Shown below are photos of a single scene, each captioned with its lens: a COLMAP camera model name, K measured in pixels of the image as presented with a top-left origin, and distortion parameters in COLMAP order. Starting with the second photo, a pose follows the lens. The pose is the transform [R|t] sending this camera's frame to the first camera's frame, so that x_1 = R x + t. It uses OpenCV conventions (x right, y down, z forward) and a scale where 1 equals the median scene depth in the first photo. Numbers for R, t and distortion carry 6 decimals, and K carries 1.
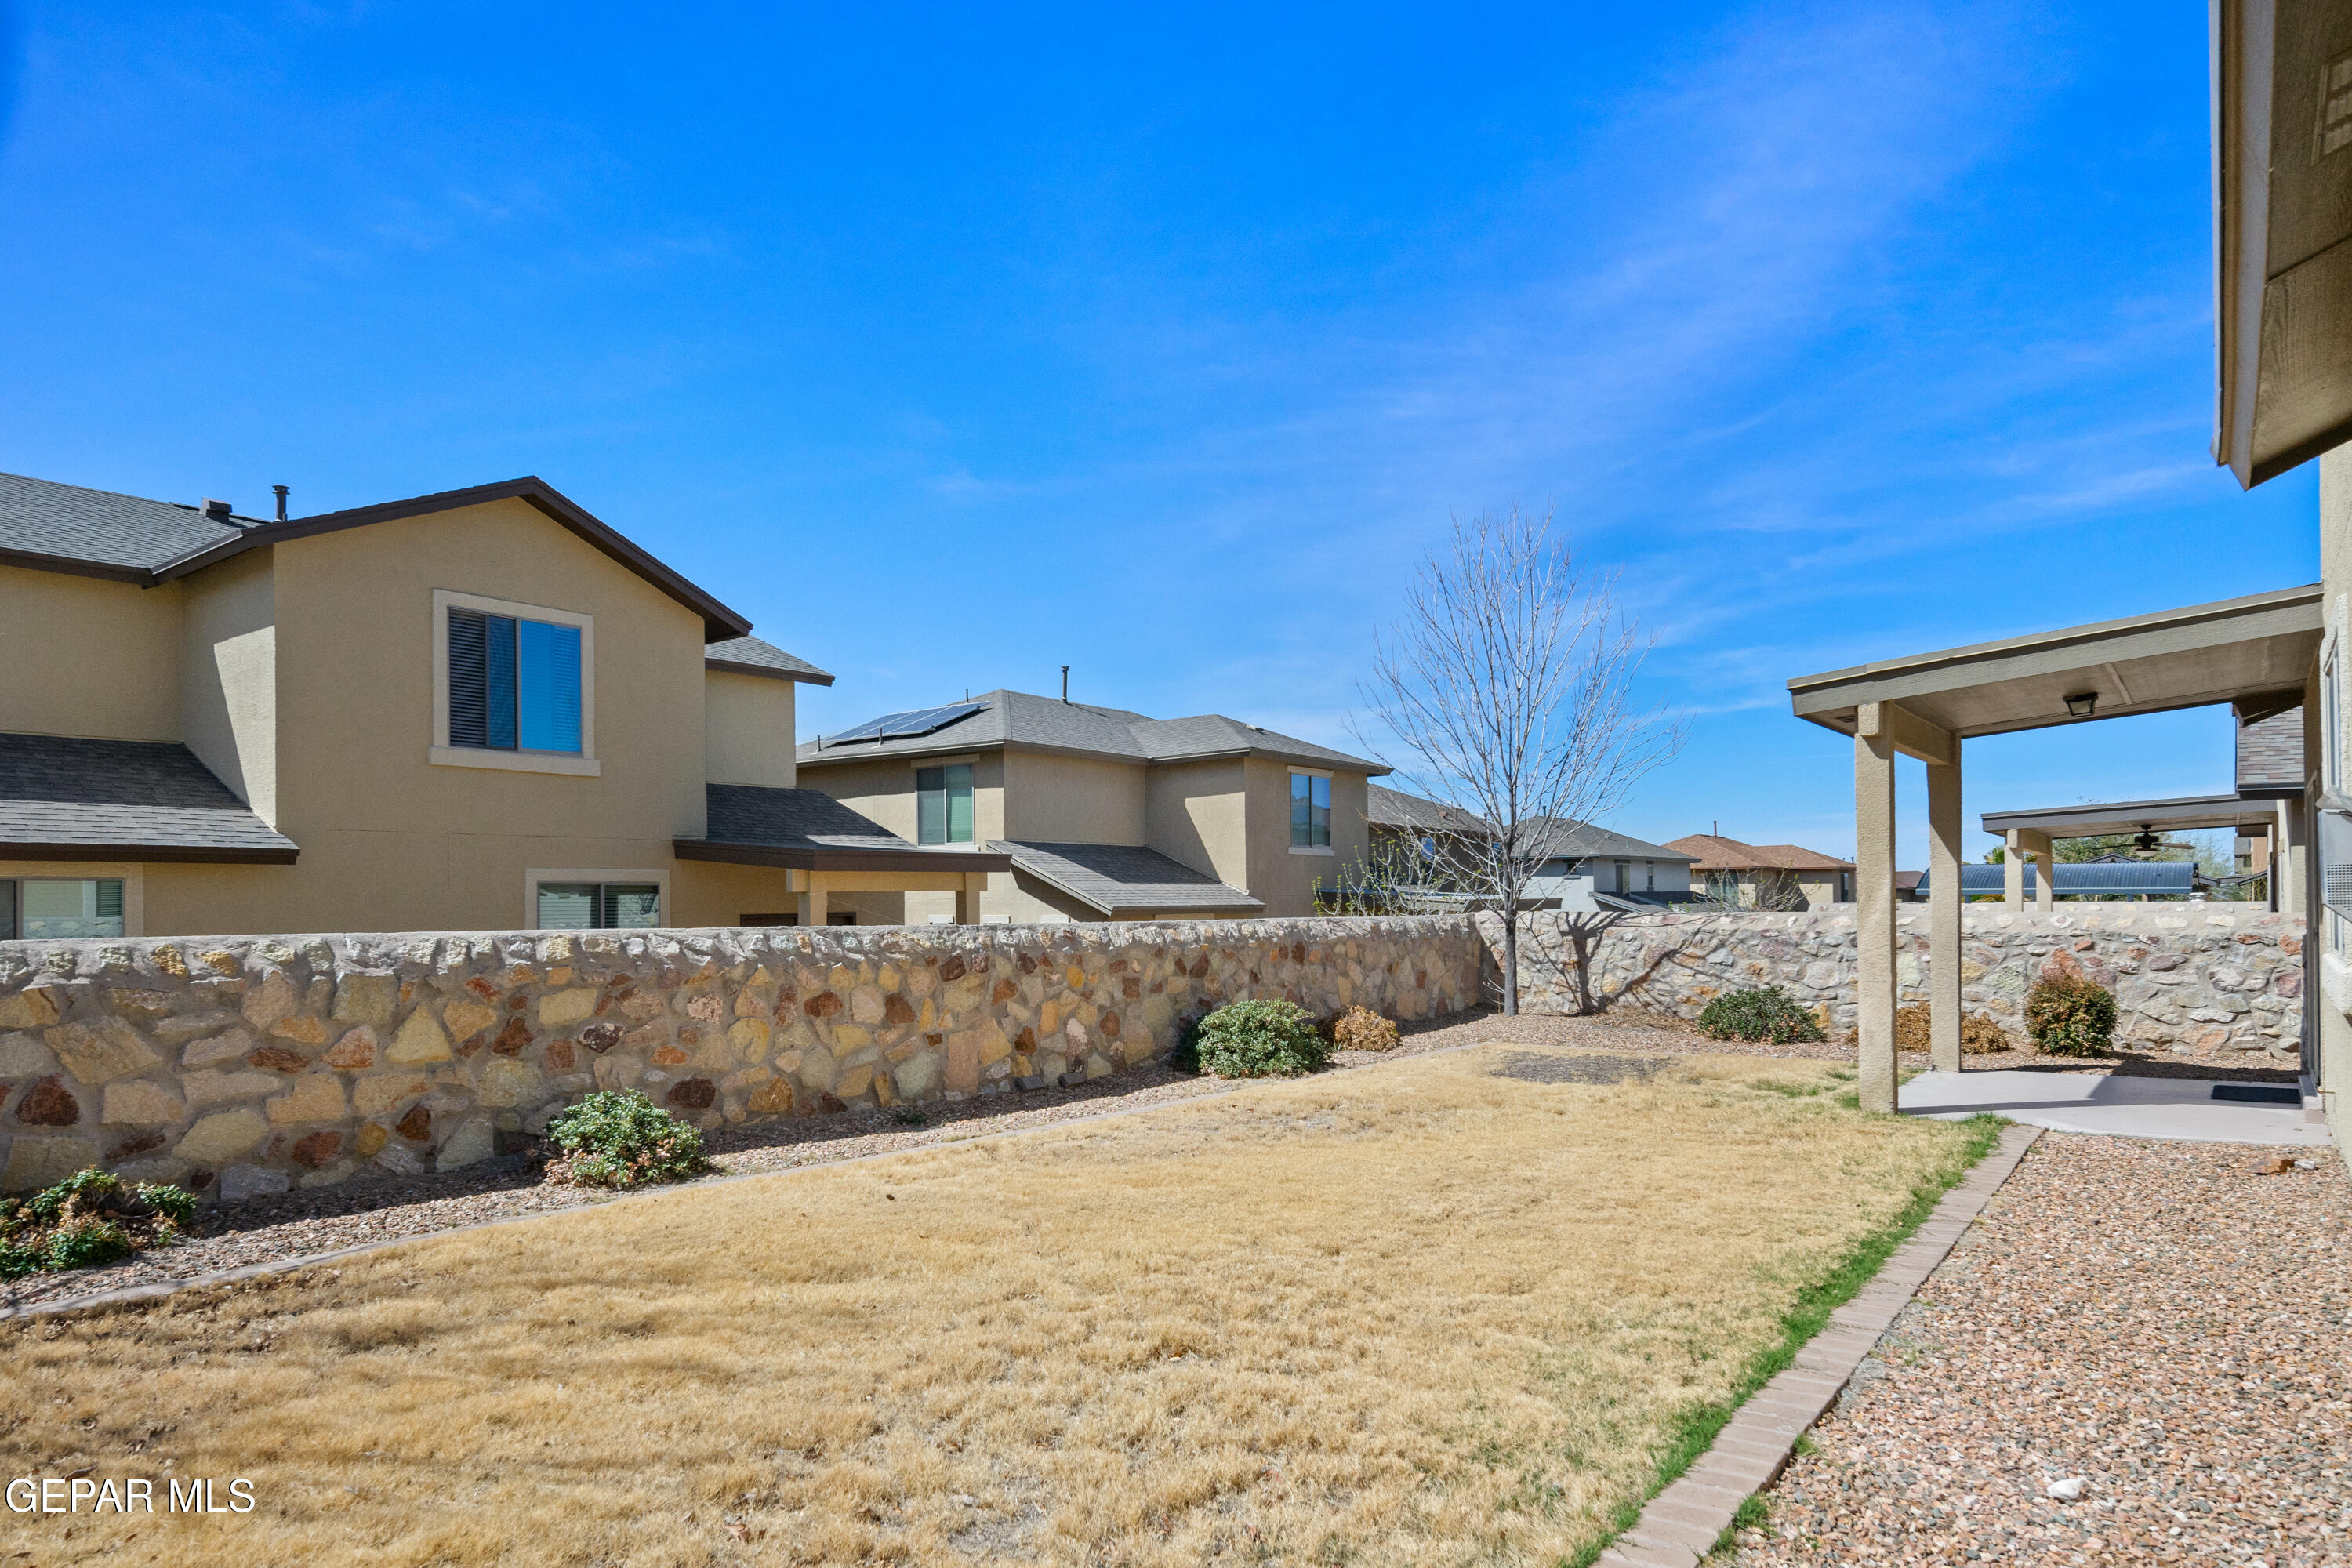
lens RADIAL K [[1367.0, 0, 1167.4], [0, 1367.0, 771.3], [0, 0, 1]] dist [0.006175, 0.000496]
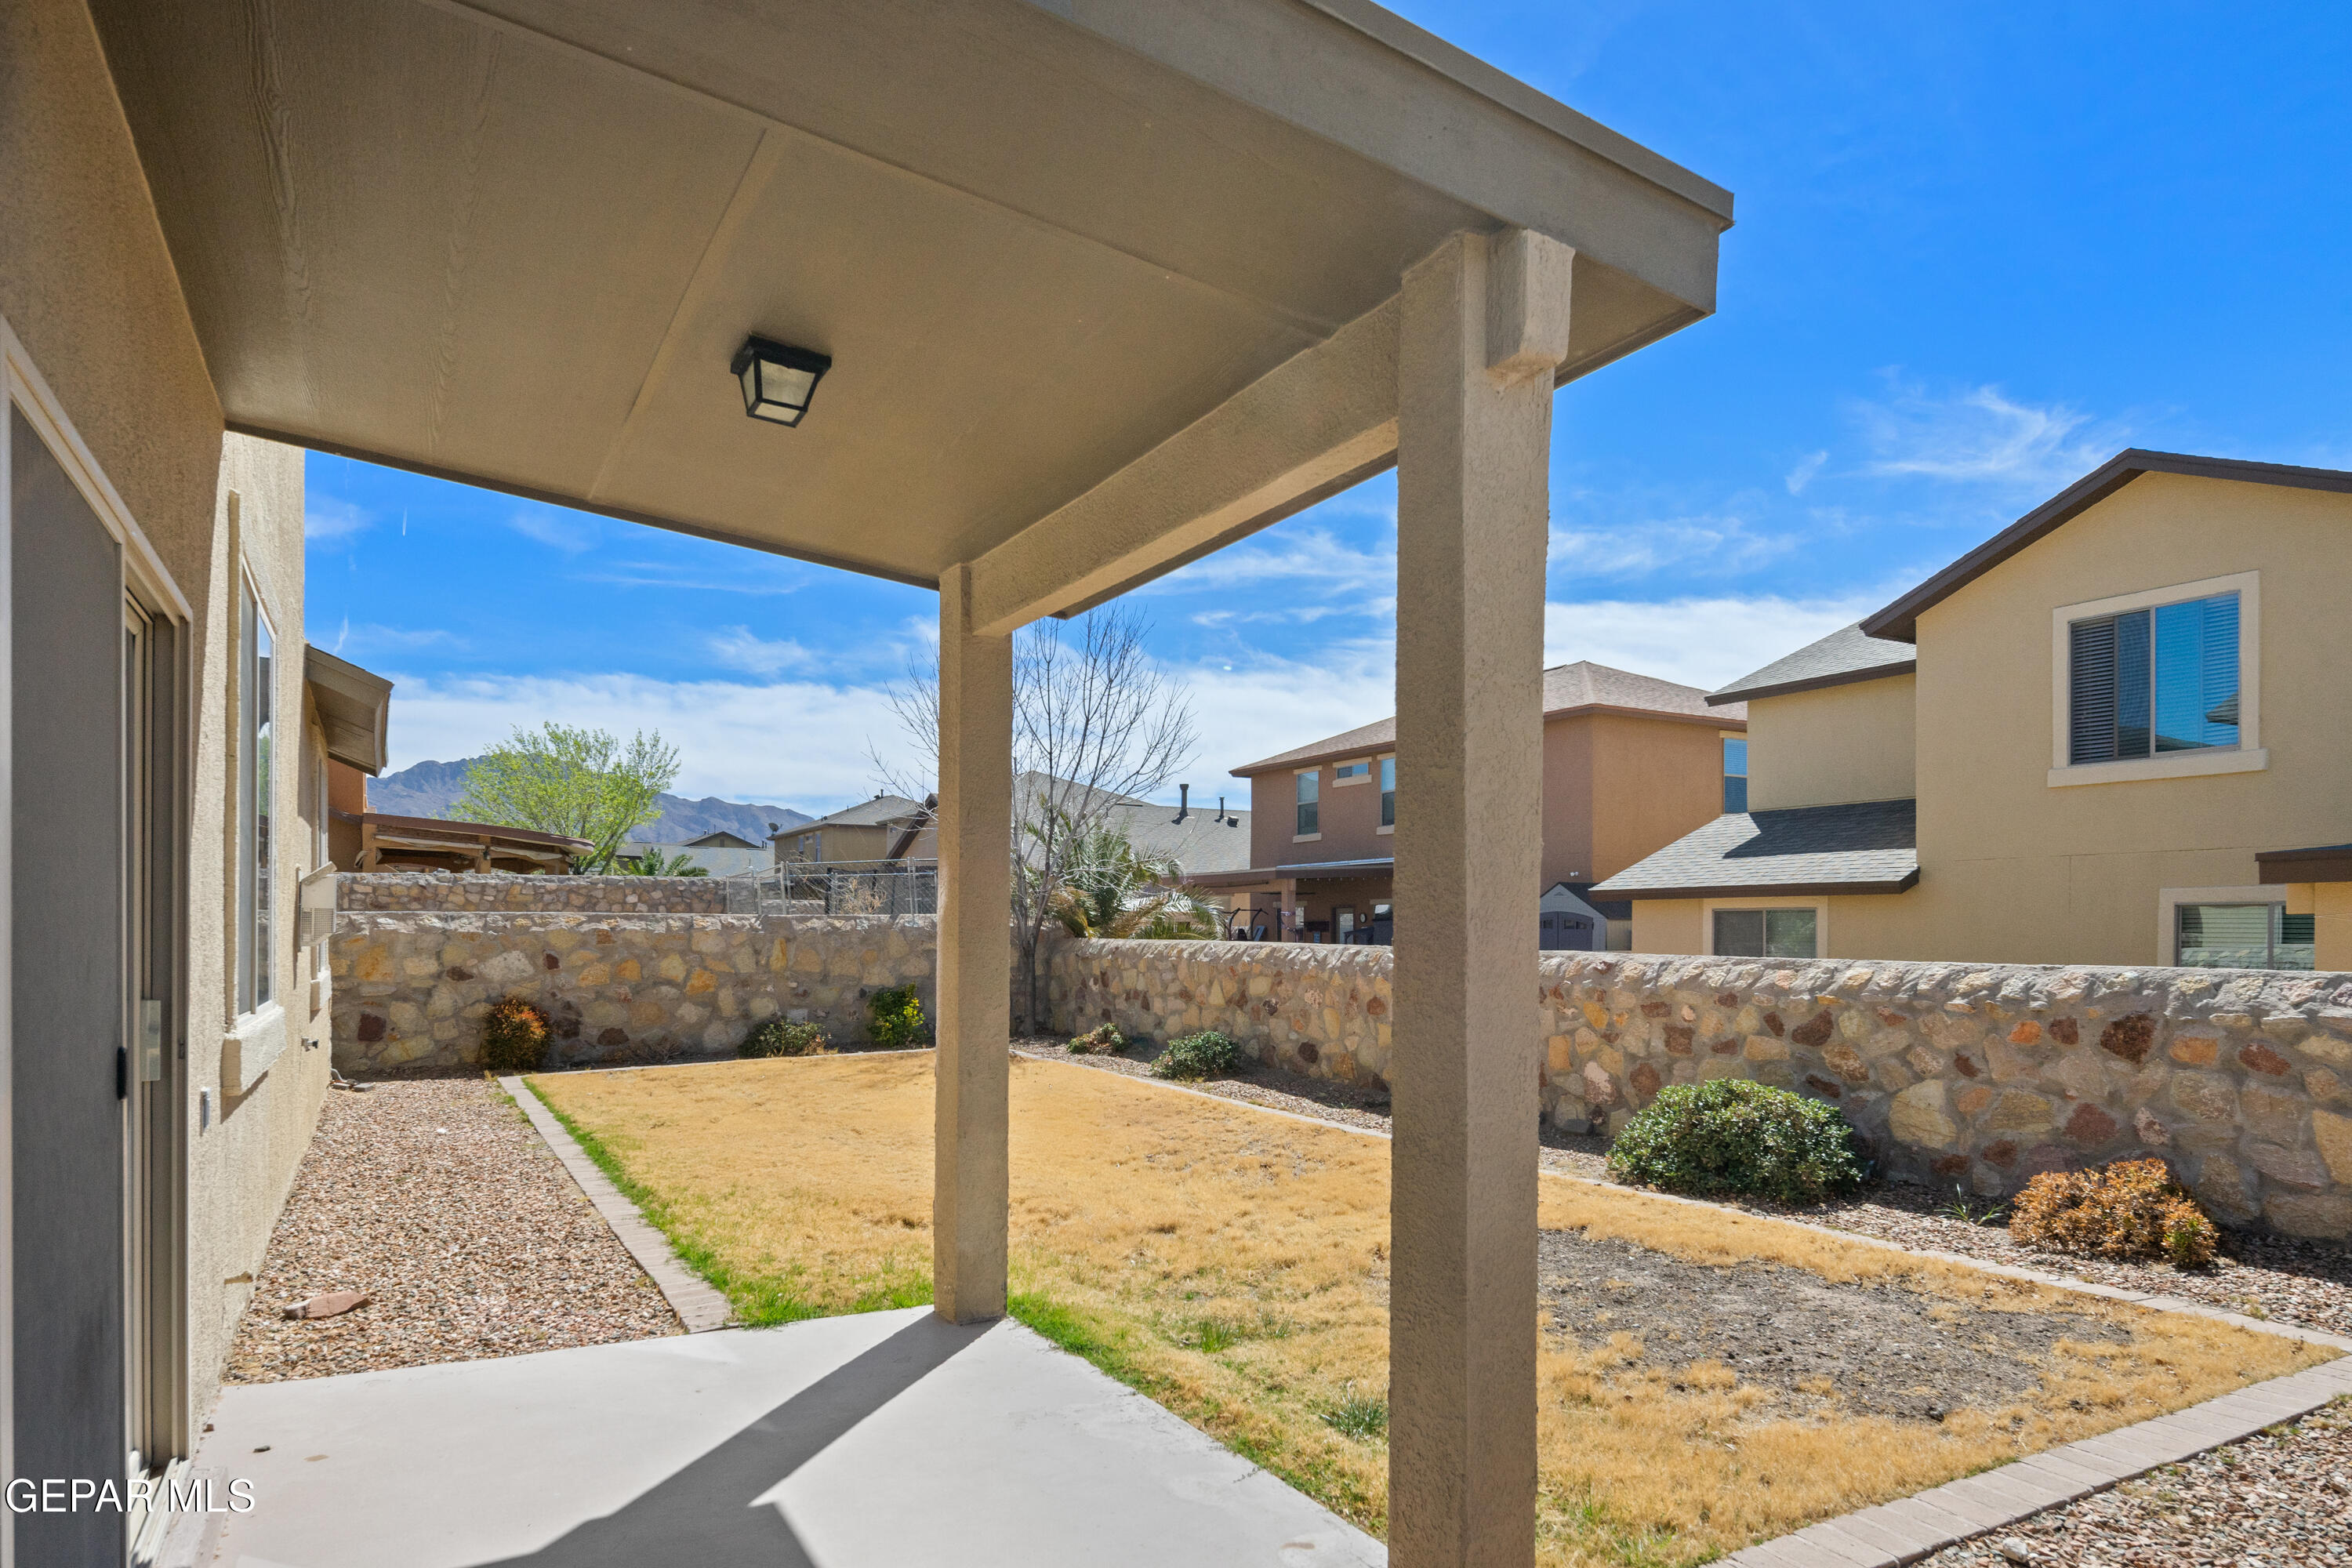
lens RADIAL K [[1367.0, 0, 1167.4], [0, 1367.0, 771.3], [0, 0, 1]] dist [0.006175, 0.000496]
pose [[-0.367816, -0.099852, -0.924522, 0.851951], [0.086729, 0.986201, -0.141019, 0.094074], [0.925845, -0.132052, -0.354080, 1.057106]]
